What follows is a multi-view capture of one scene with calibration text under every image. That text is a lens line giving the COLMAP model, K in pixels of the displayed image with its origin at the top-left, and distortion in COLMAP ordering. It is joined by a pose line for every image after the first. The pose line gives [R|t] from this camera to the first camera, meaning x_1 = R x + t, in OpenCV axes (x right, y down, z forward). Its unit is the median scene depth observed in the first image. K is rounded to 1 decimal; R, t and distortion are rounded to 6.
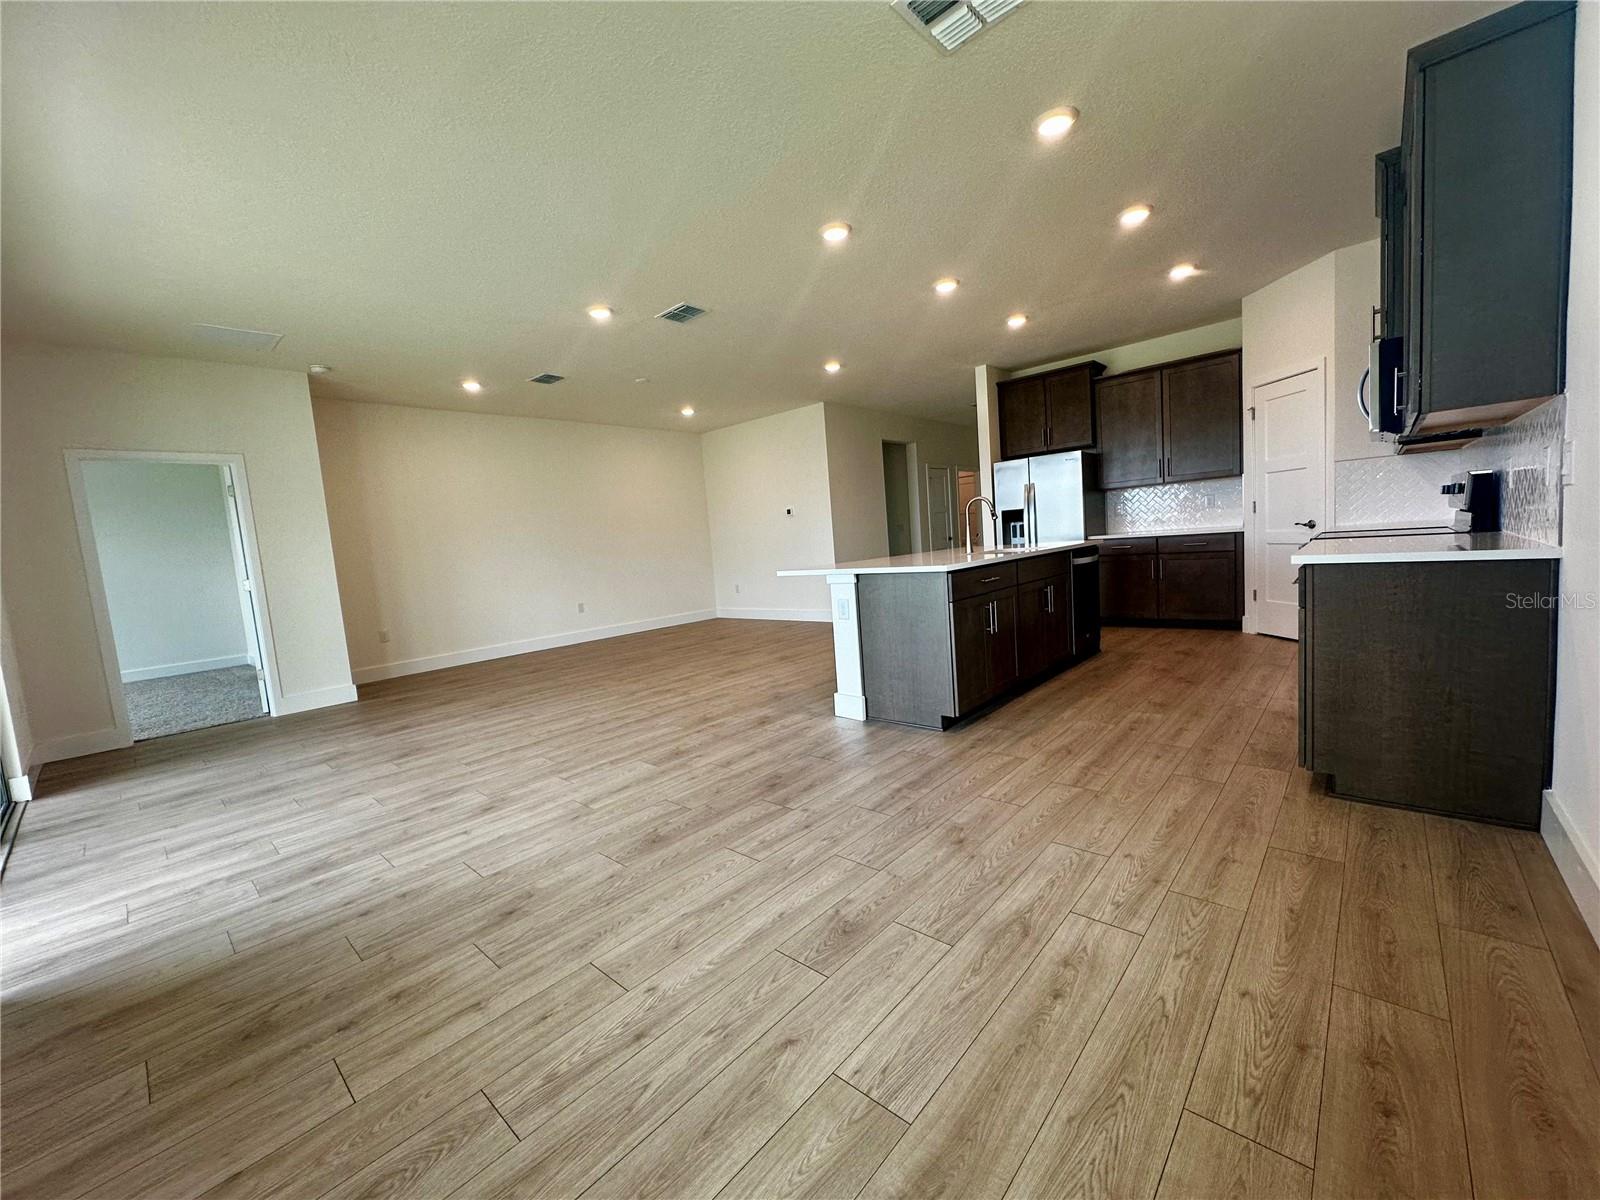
lens RADIAL K [[635.9, 0, 803.6], [0, 635.9, 601.8], [0, 0, 1]] dist [-0.000554, -0.000327]
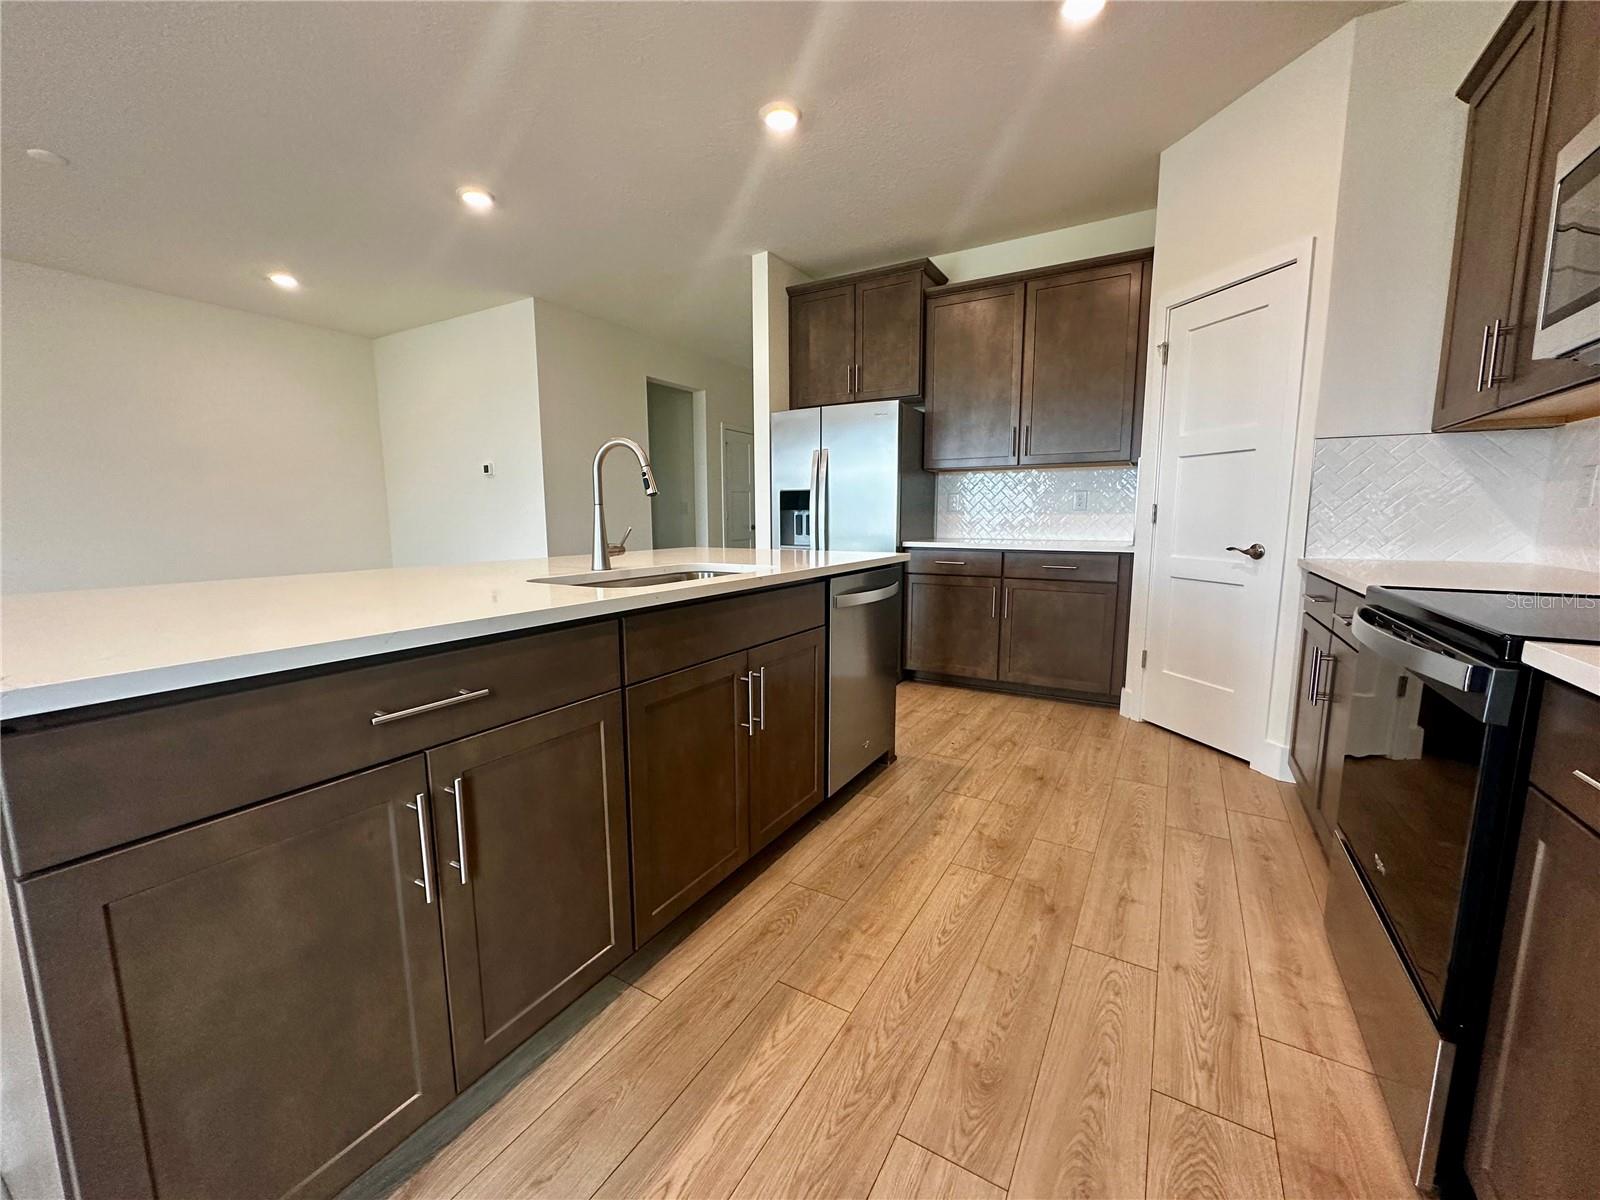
lens RADIAL K [[632.9, 0, 800.0], [0, 632.9, 600.0], [0, 0, 1]] dist [0.000250, 0.000149]
pose [[0.978491, 0.047322, 0.200787, 0.240633], [-0.052689, 0.998380, 0.021469, -0.056938], [-0.199445, -0.031586, 0.979400, 0.434423]]
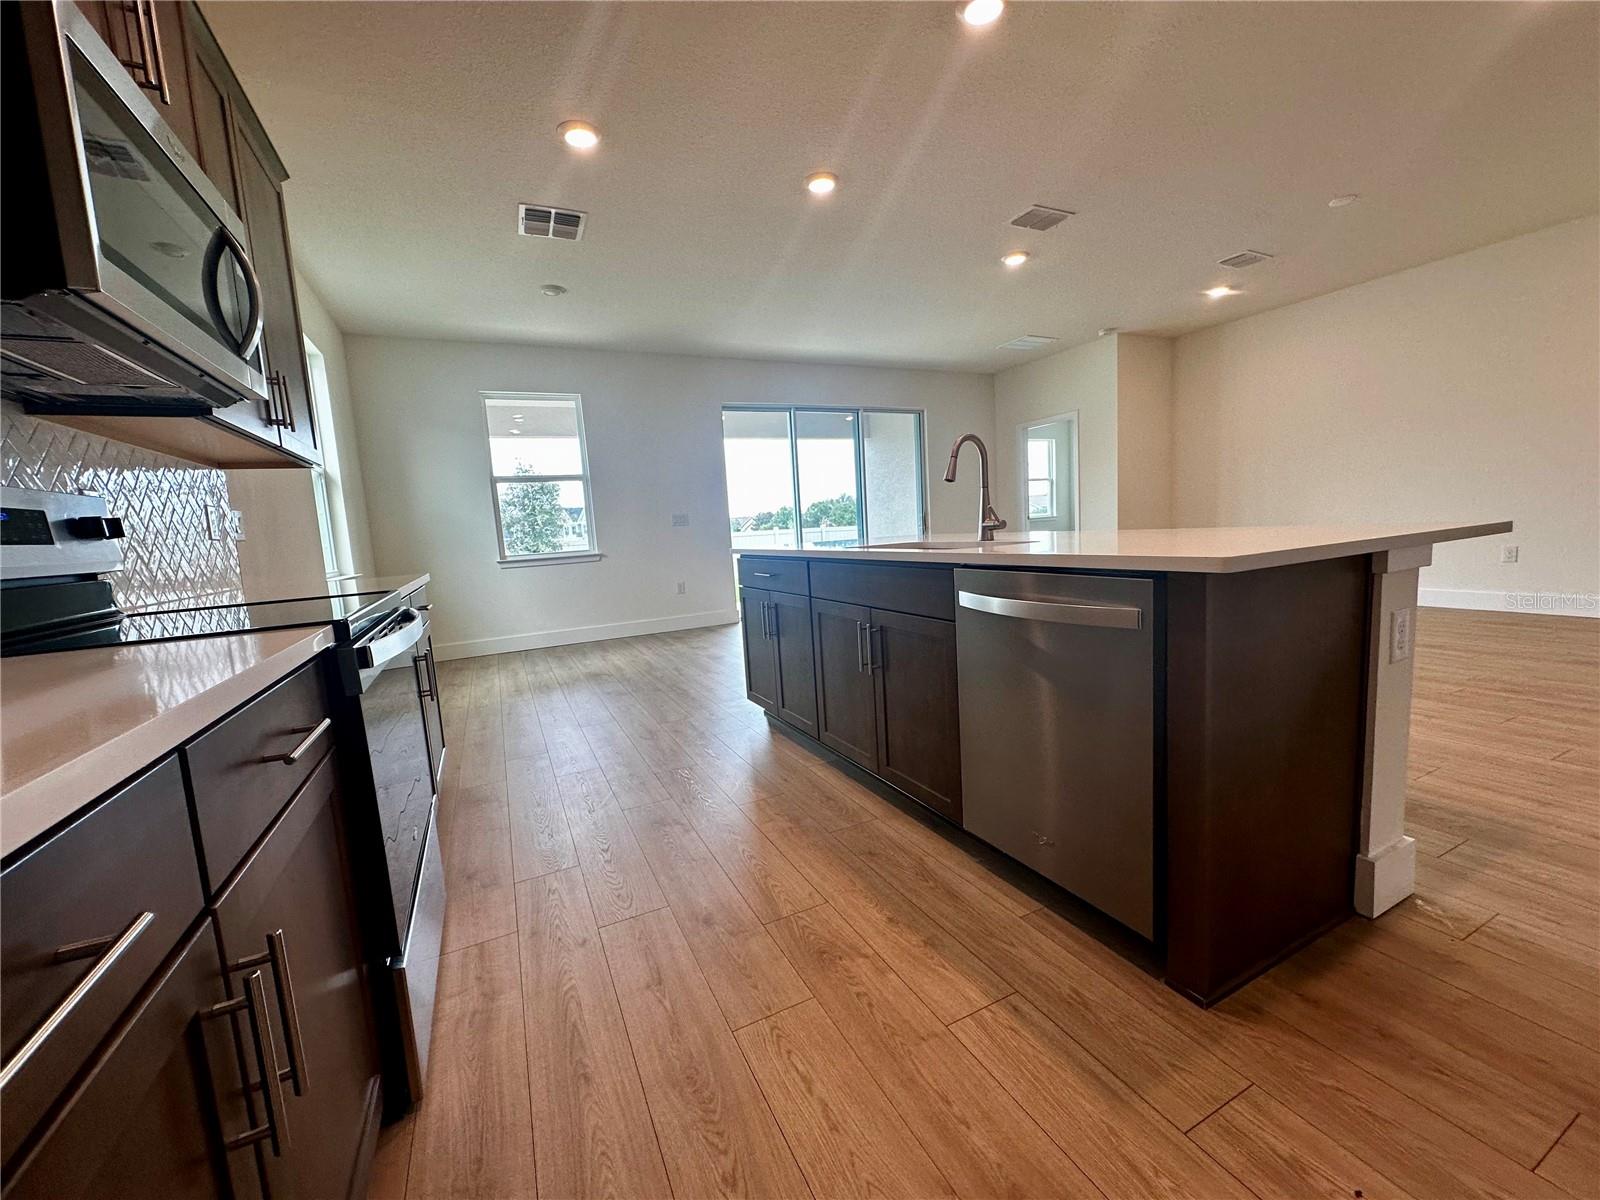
lens RADIAL K [[632.9, 0, 800.0], [0, 632.9, 600.0], [0, 0, 1]] dist [0.000250, 0.000149]
pose [[-0.365698, 0.208950, -0.906975, 0.635605], [-0.001113, 0.974375, 0.224927, -0.115693], [0.930733, 0.083265, -0.356095, 0.826152]]
